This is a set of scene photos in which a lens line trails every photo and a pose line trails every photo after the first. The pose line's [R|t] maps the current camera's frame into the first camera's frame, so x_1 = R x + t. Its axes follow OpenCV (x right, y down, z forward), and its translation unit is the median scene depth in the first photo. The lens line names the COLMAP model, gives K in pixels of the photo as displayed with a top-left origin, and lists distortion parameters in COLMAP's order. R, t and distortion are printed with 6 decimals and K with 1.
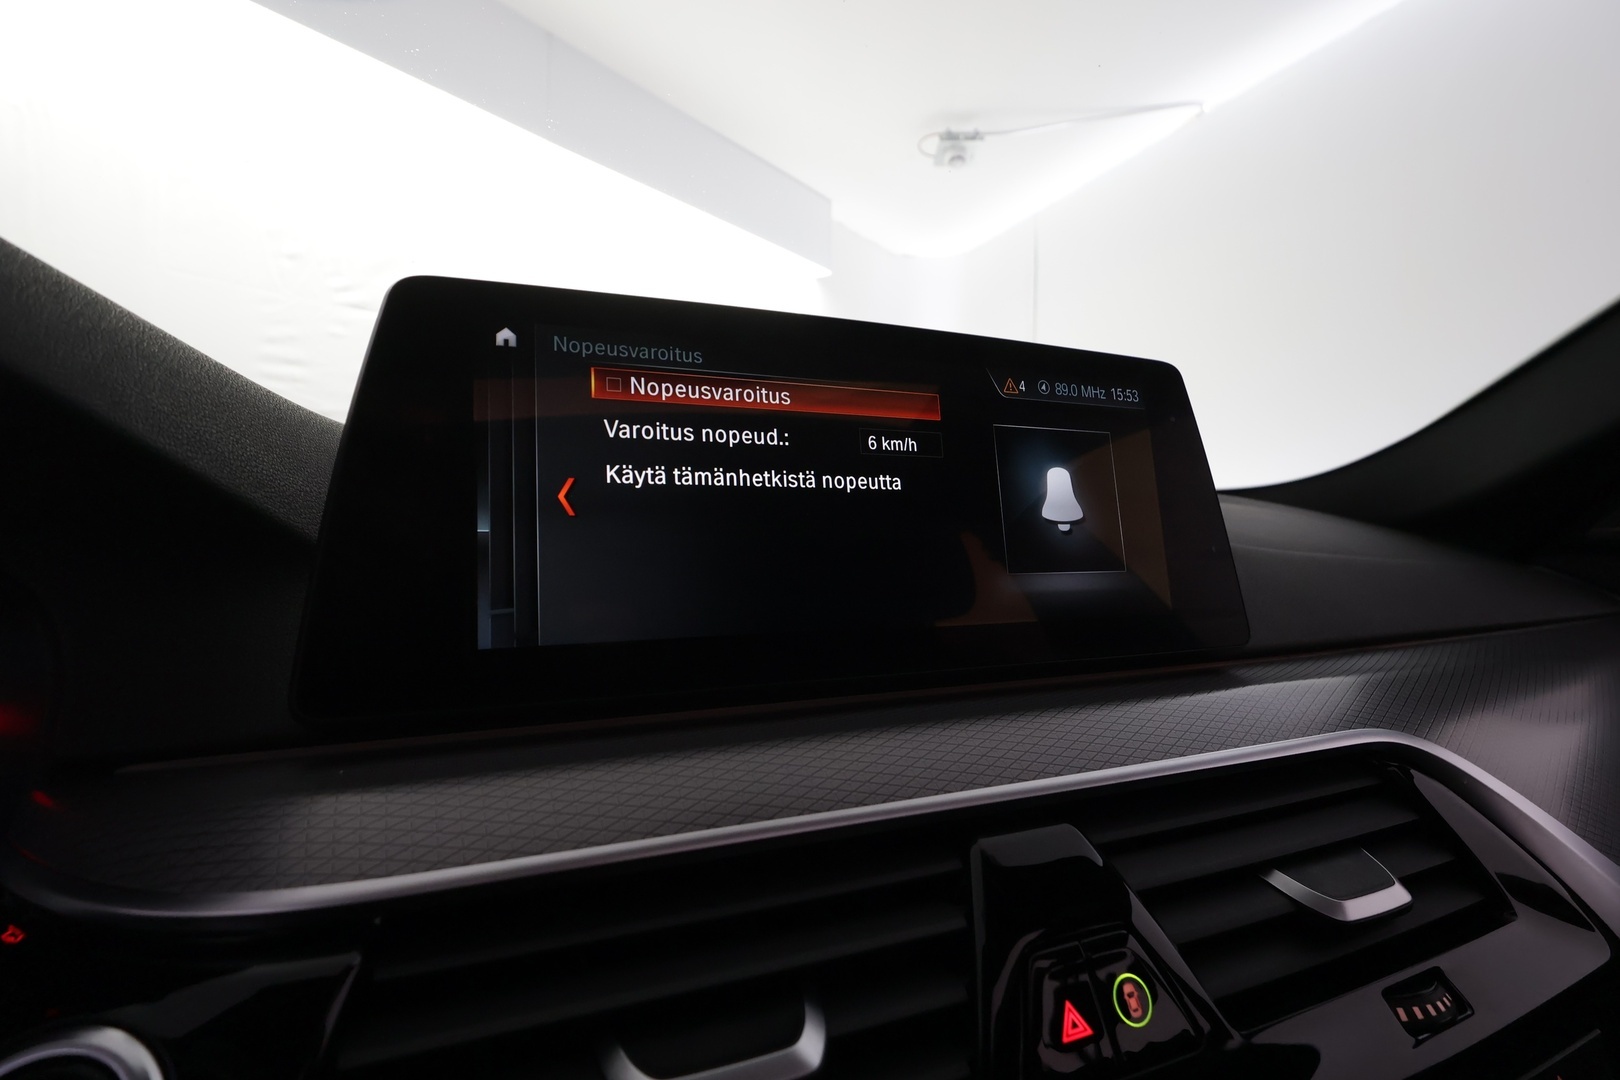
lens RADIAL K [[751.8, 0, 806.3], [0, 751.8, 546.3], [0, 0, 1]] dist [-0.001079, 0.000963]
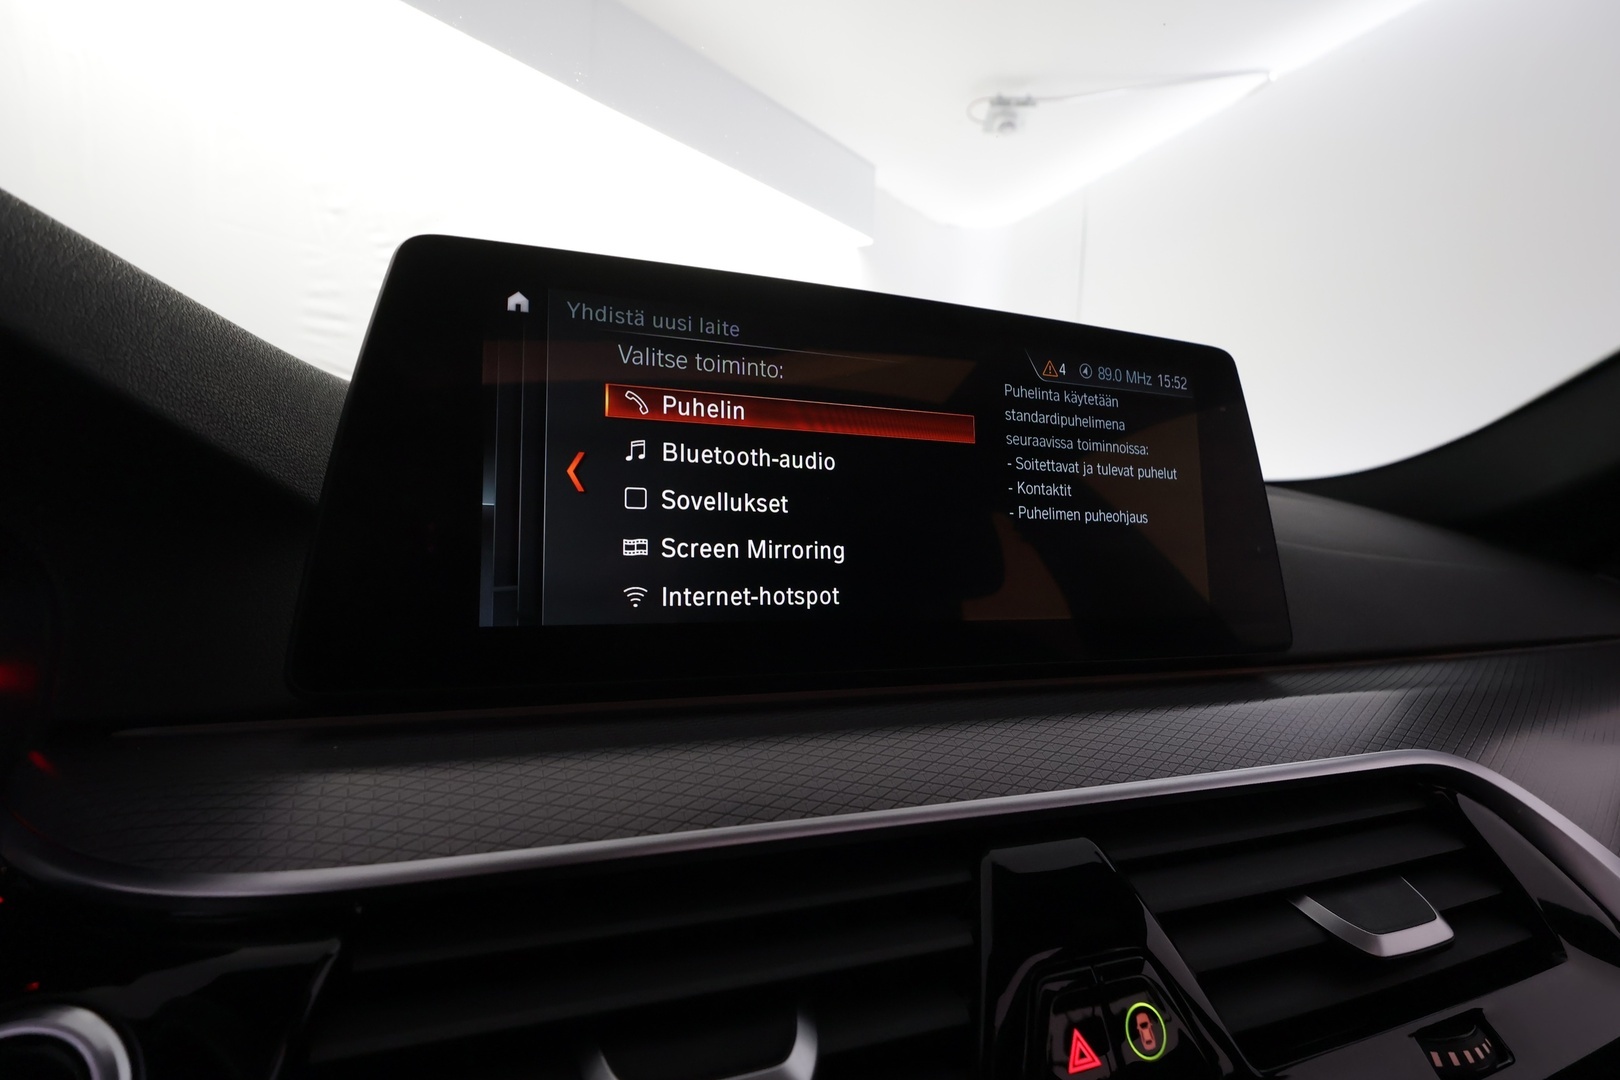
lens RADIAL K [[751.8, 0, 806.8], [0, 751.8, 543.9], [0, 0, 1]] dist [-0.001079, 0.000963]
pose [[0.998437, 0.041218, -0.037741, 0.016372], [-0.039863, 0.998557, 0.035998, -0.021022], [0.039170, -0.034438, 0.998639, 0.052672]]
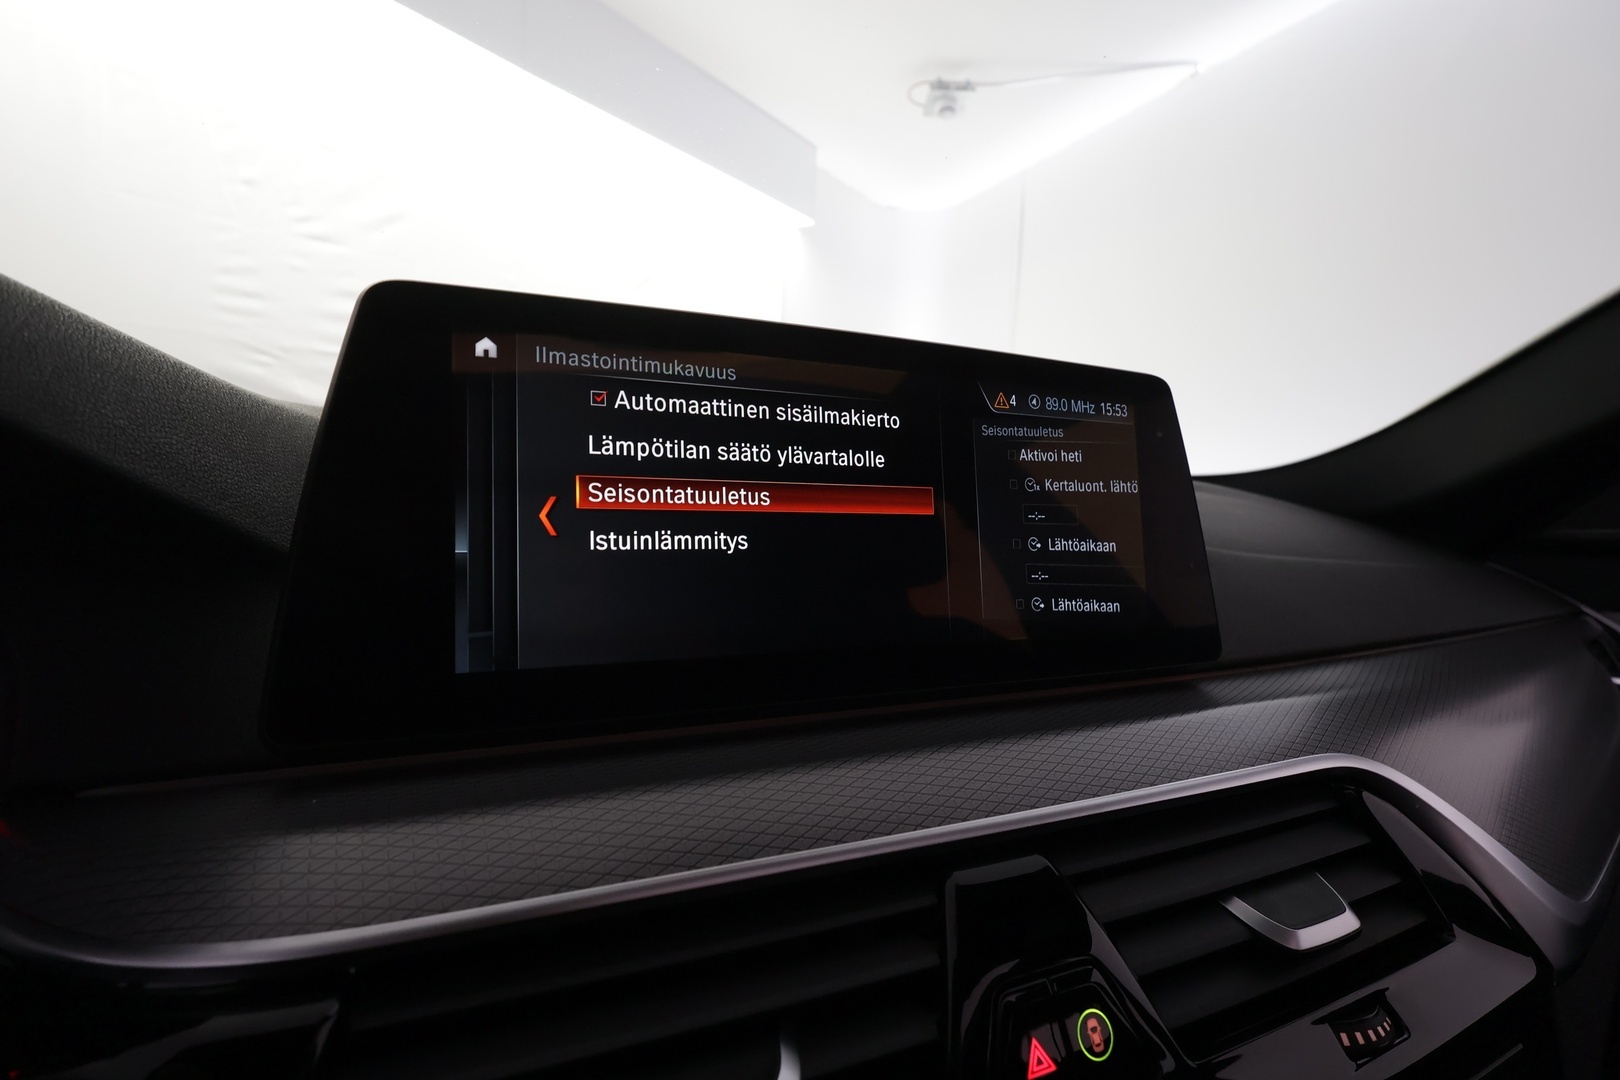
lens RADIAL K [[751.8, 0, 804.6], [0, 751.8, 544.6], [0, 0, 1]] dist [-0.001079, 0.000963]
pose [[0.998861, 0.031347, 0.035978, -0.022027], [-0.033476, 0.997625, 0.060190, -0.103009], [-0.034005, -0.061326, 0.997538, 0.017565]]
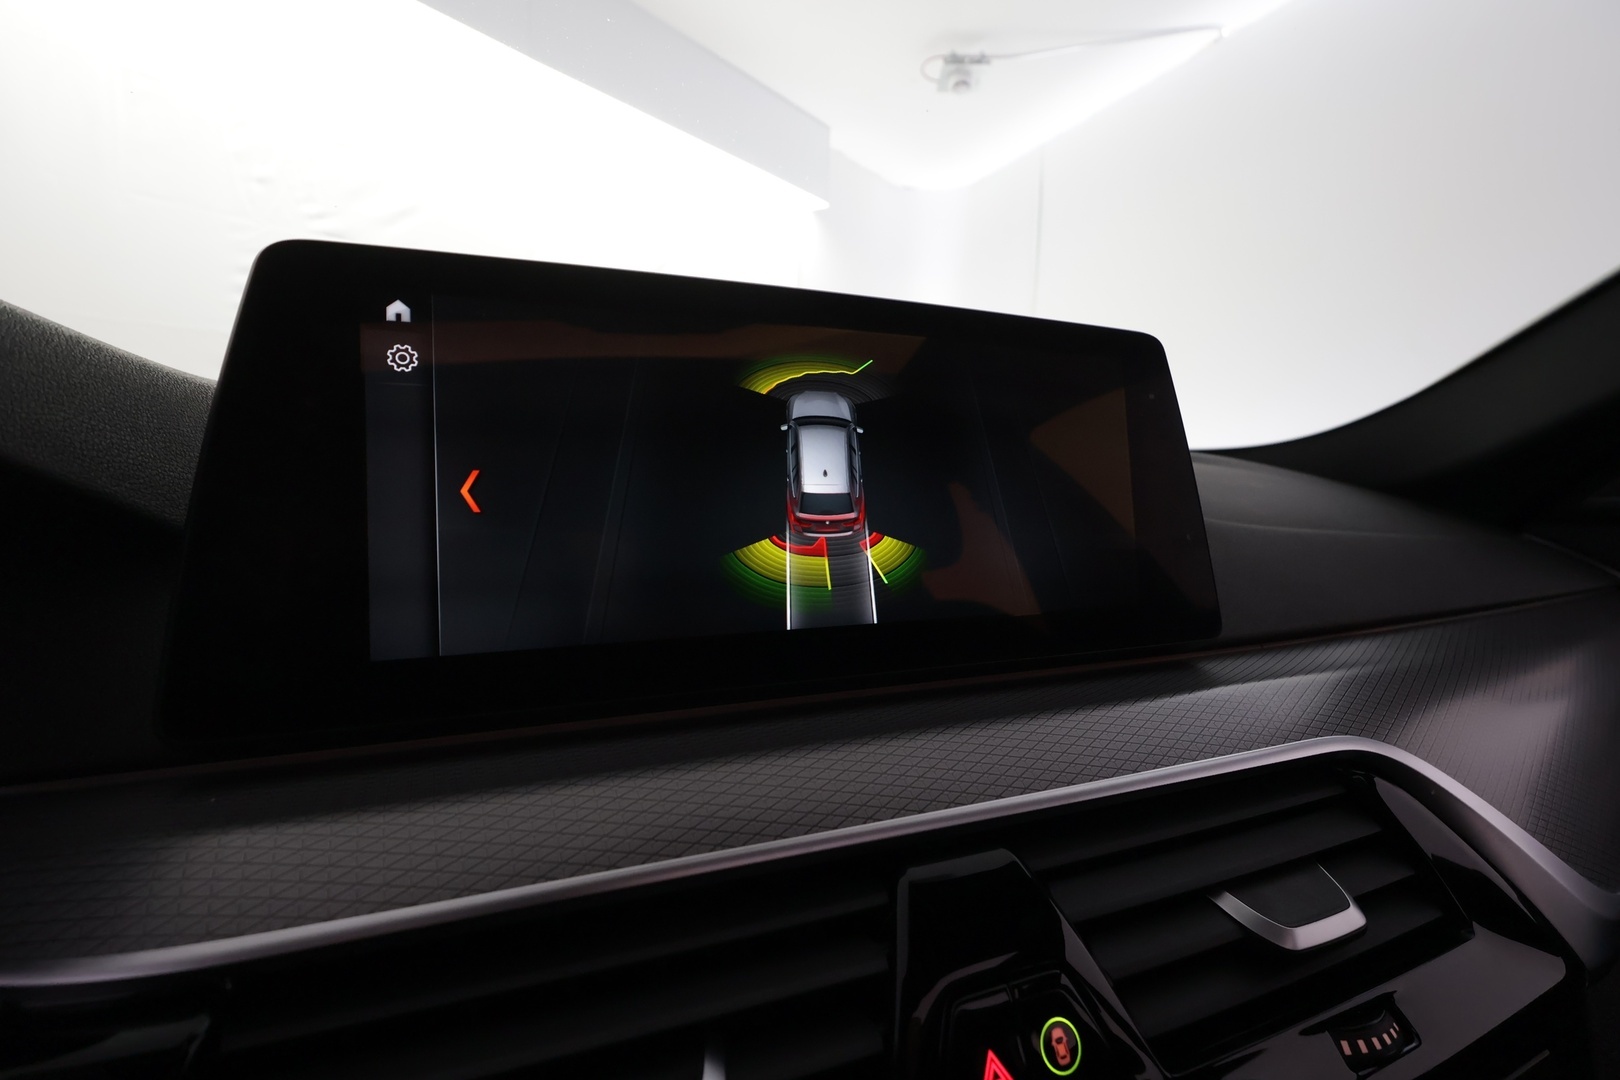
lens RADIAL K [[751.8, 0, 807.5], [0, 751.8, 543.9], [0, 0, 1]] dist [-0.001079, 0.000963]
pose [[0.999900, 0.012168, 0.007263, 0.086570], [-0.012690, 0.996962, 0.076850, -0.081526], [-0.006306, -0.076935, 0.997016, 0.092709]]
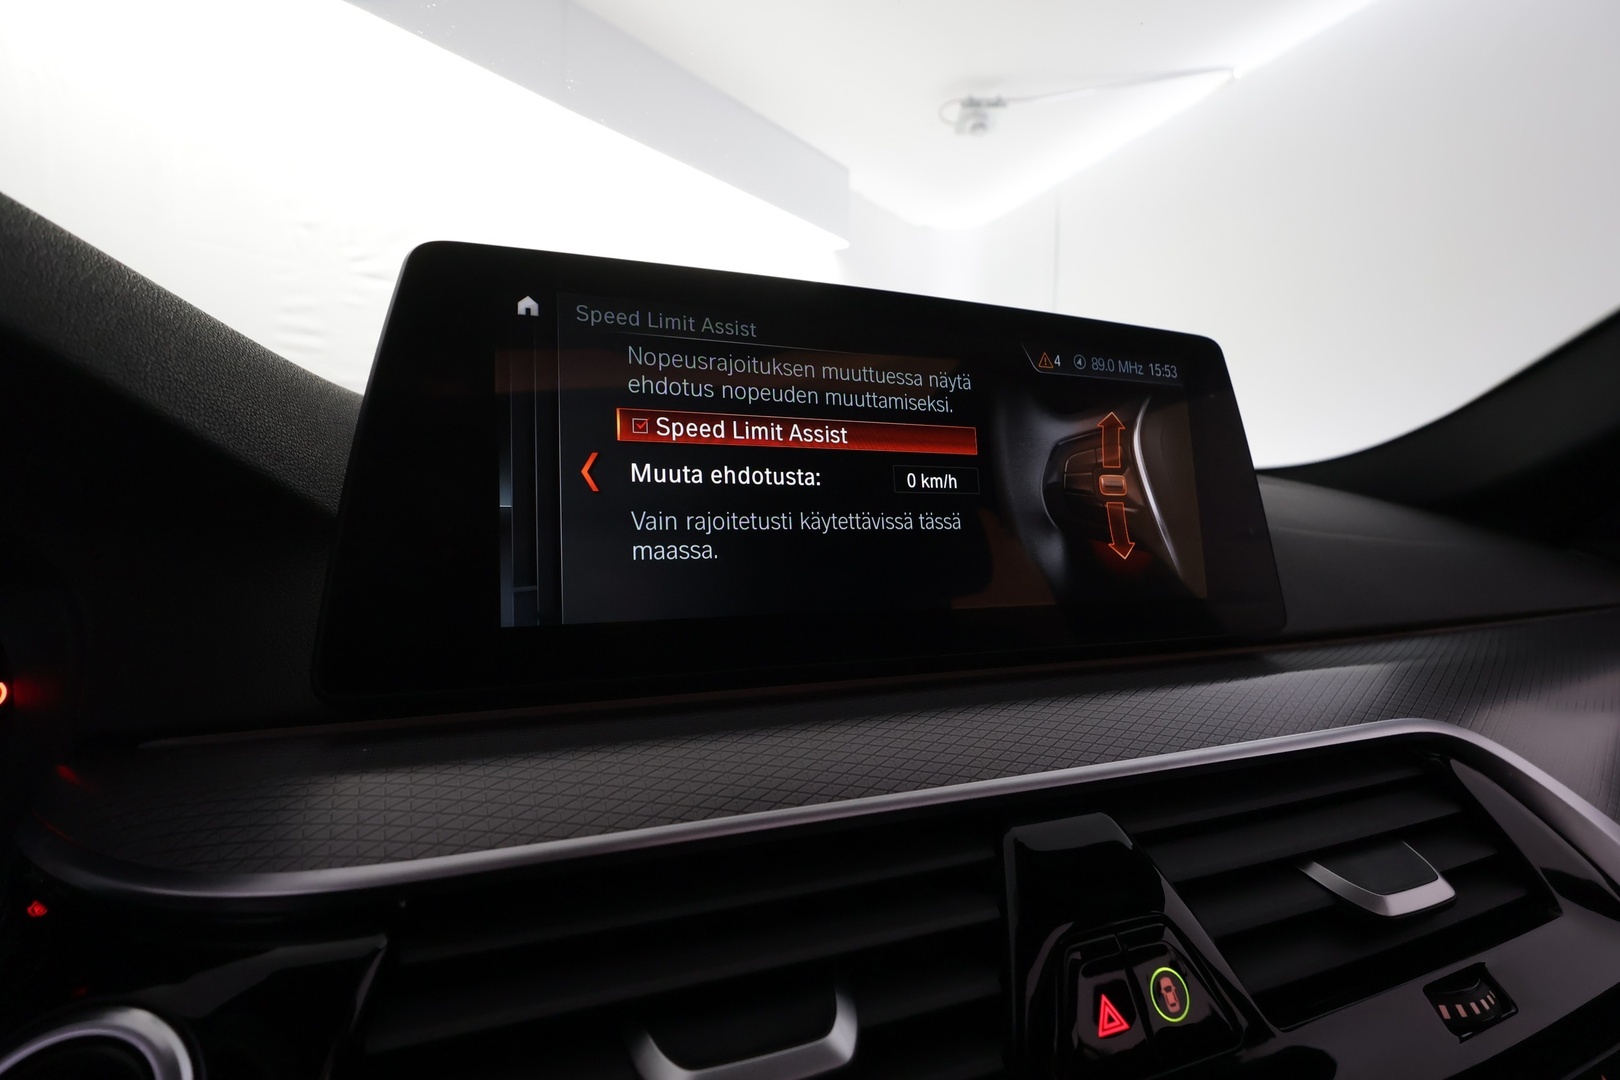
lens RADIAL K [[751.8, 0, 806.8], [0, 751.8, 545.8], [0, 0, 1]] dist [-0.001079, 0.000963]
pose [[0.999812, 0.010189, -0.016468, -0.022875], [-0.009652, 0.999430, 0.032357, -0.004625], [0.016788, -0.032192, 0.999341, 0.030814]]
